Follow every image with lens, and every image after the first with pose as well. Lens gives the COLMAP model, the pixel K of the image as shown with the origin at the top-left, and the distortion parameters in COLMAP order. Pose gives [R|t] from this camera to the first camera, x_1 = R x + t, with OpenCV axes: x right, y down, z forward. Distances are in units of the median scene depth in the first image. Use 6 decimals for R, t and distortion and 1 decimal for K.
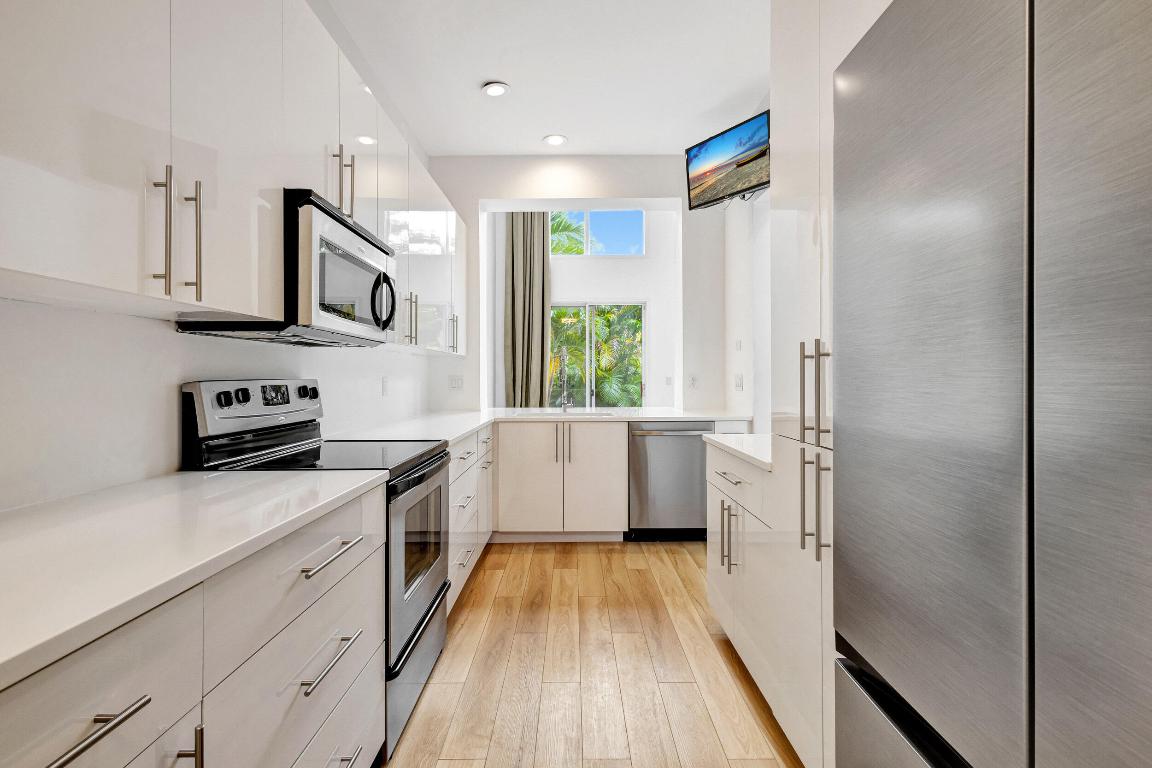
lens RADIAL K [[530.7, 0, 573.0], [0, 530.7, 377.9], [0, 0, 1]] dist [0.002277, -0.000896]
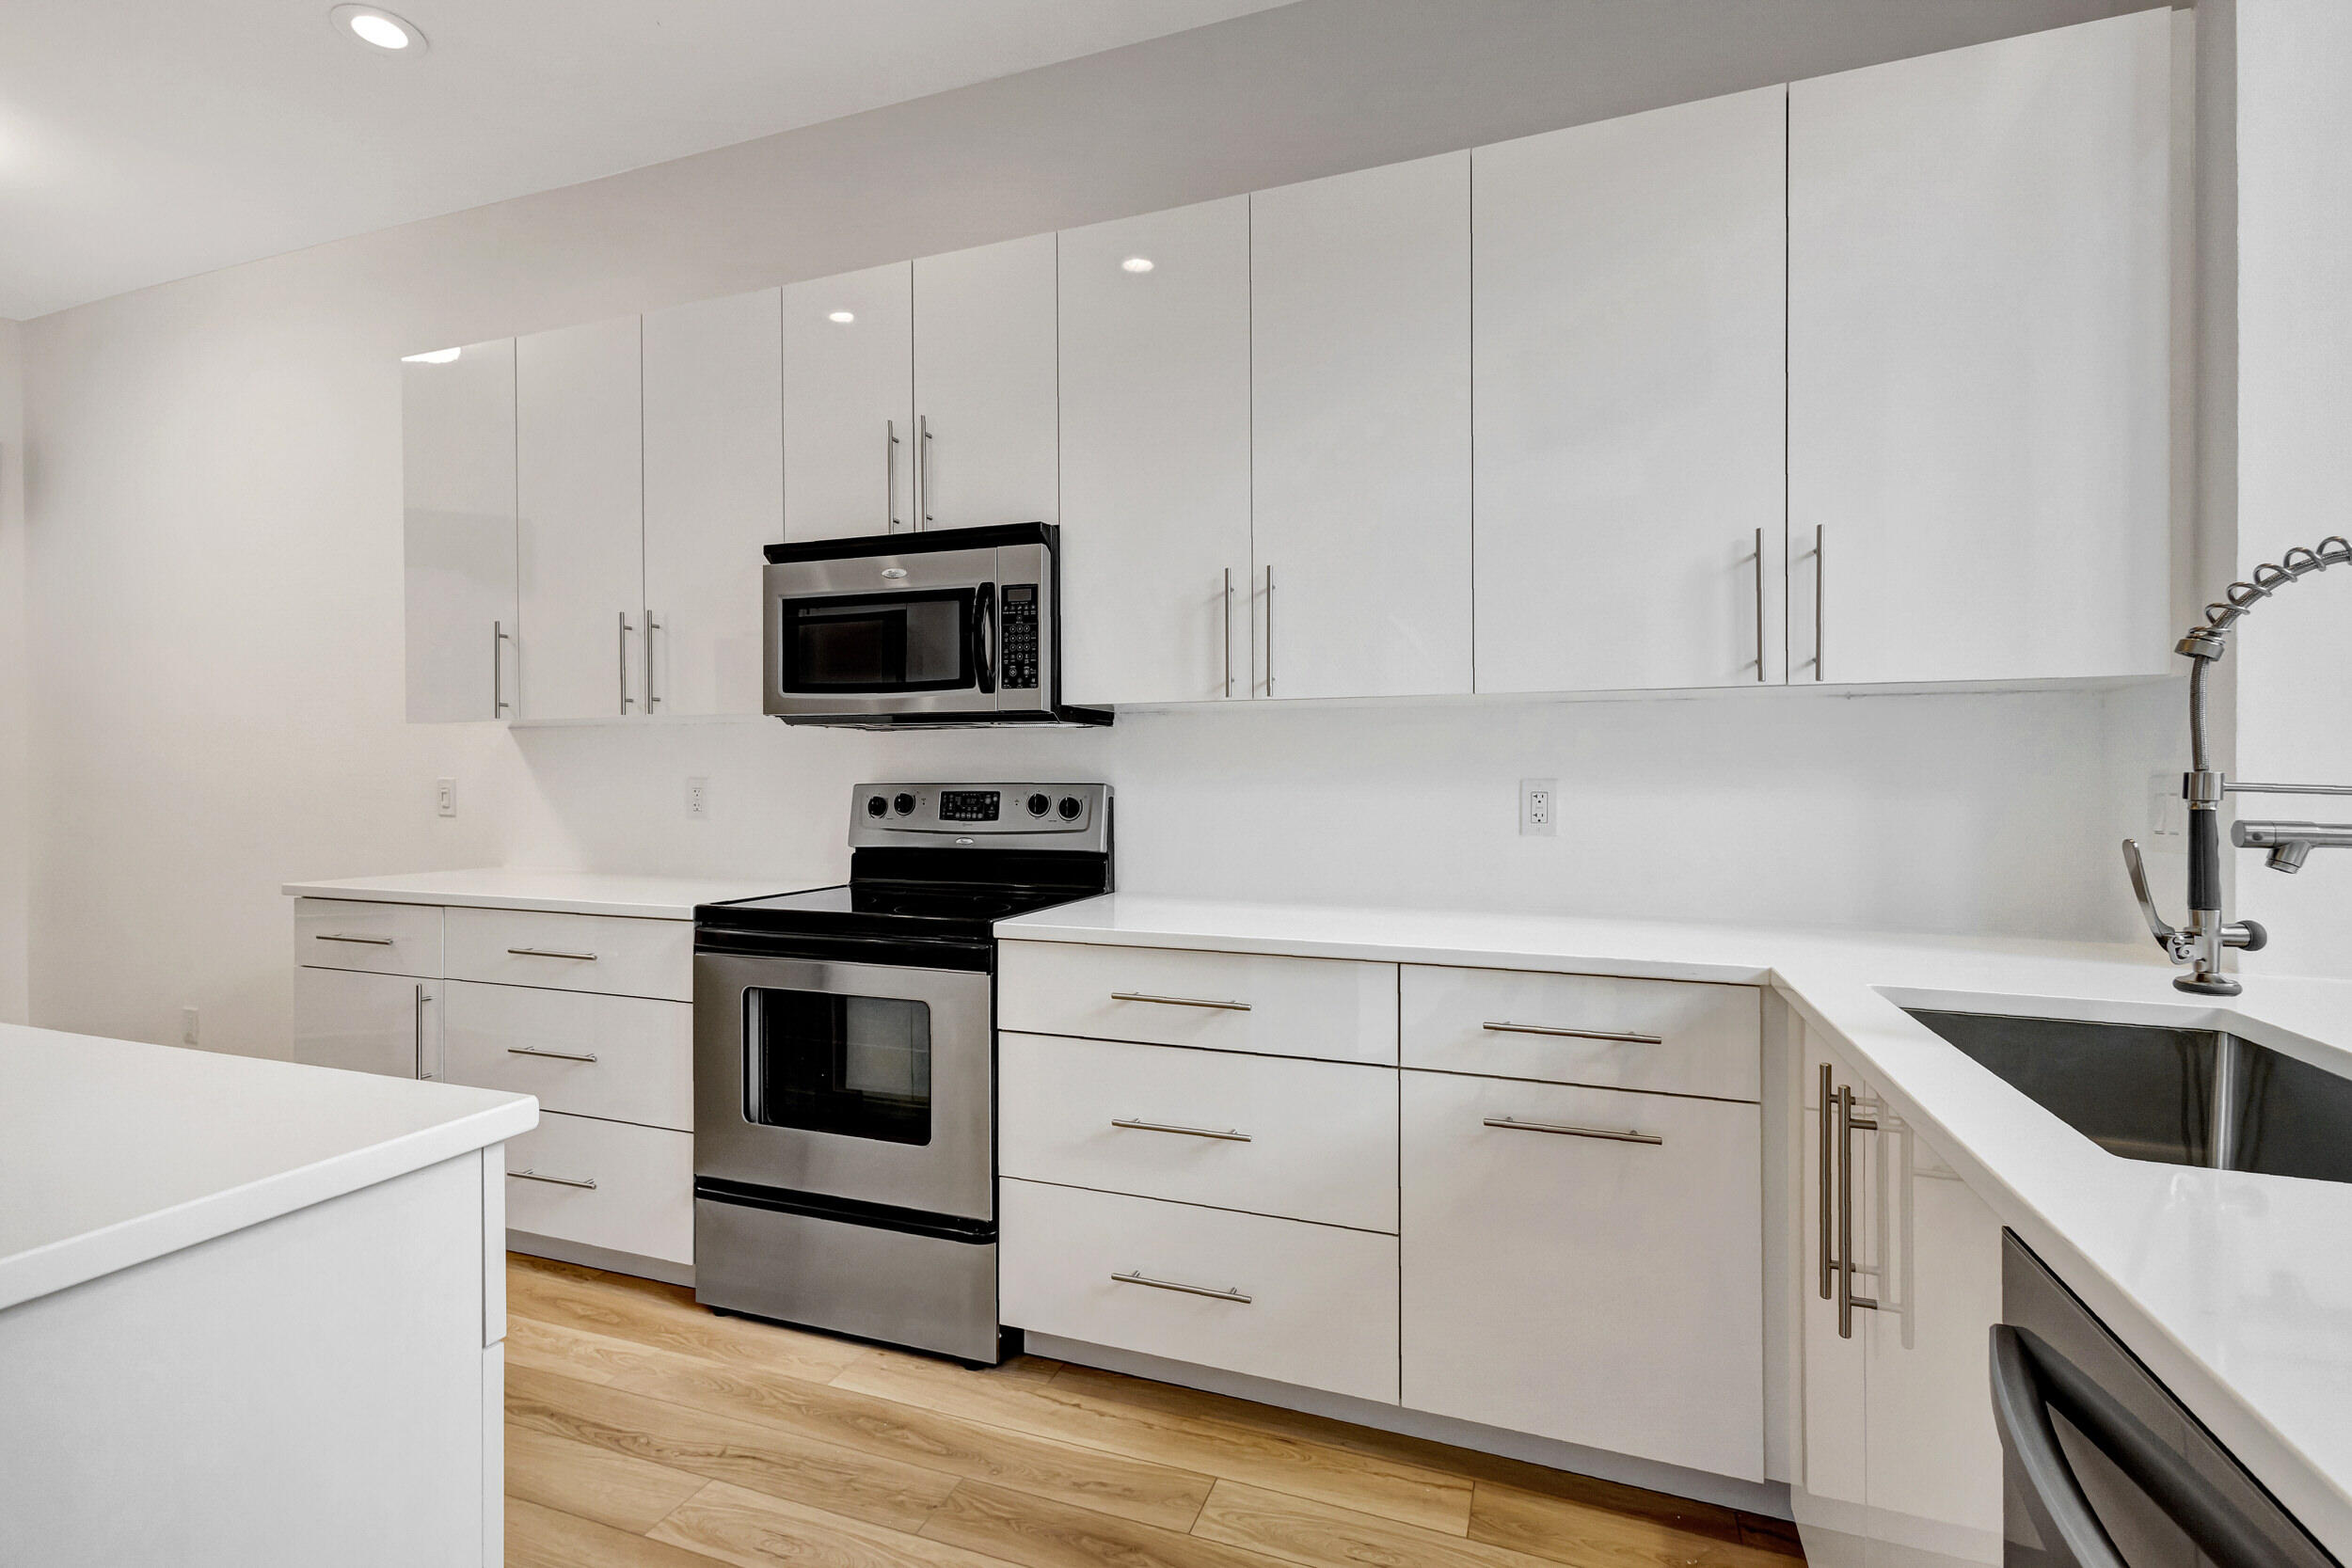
lens RADIAL K [[1083.4, 0, 1169.8], [0, 1083.4, 771.6], [0, 0, 1]] dist [0.002277, -0.000896]
pose [[-0.349060, 0.002547, -0.937097, 0.519177], [0.002722, 0.999995, 0.001704, -0.011127], [0.937096, -0.001956, -0.349065, 1.328312]]
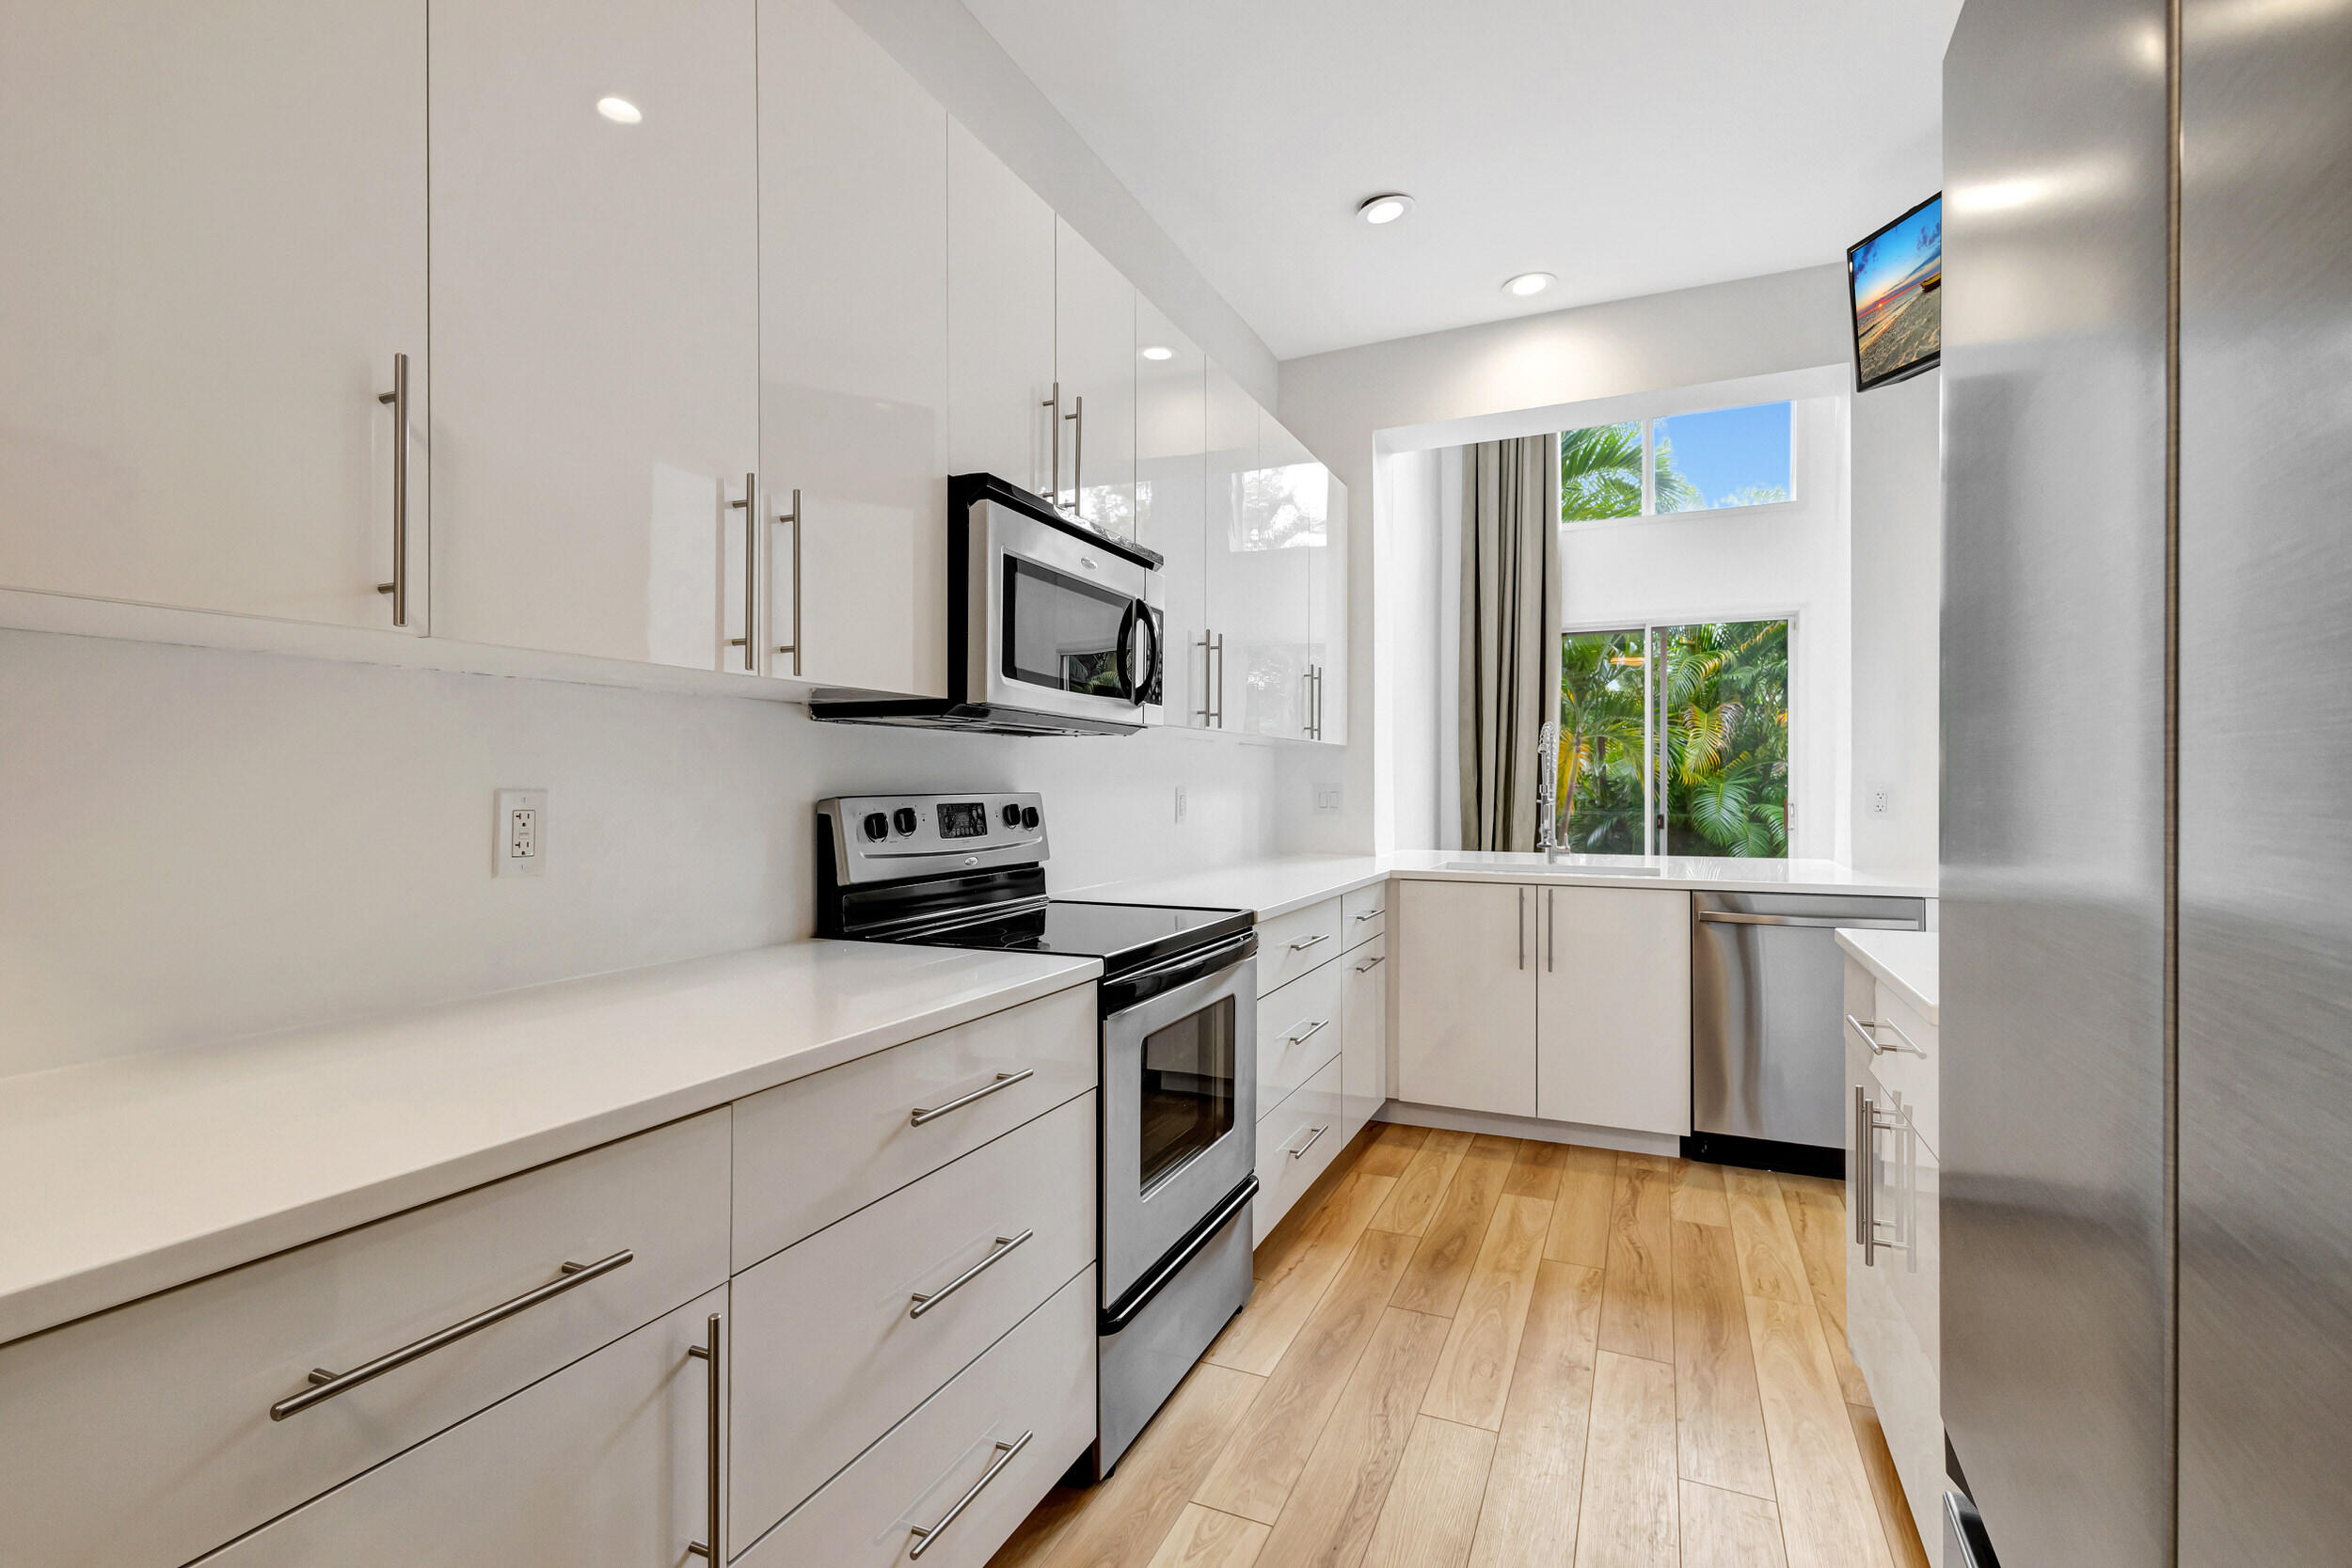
lens RADIAL K [[1073.8, 0, 1163.5], [0, 1073.8, 788.6], [0, 0, 1]] dist [-0.000858, -0.000233]
pose [[0.907880, 0.003492, -0.419215, 0.113986], [-0.002522, 0.999993, 0.002868, -0.005483], [0.419222, -0.001547, 0.907883, 0.000879]]
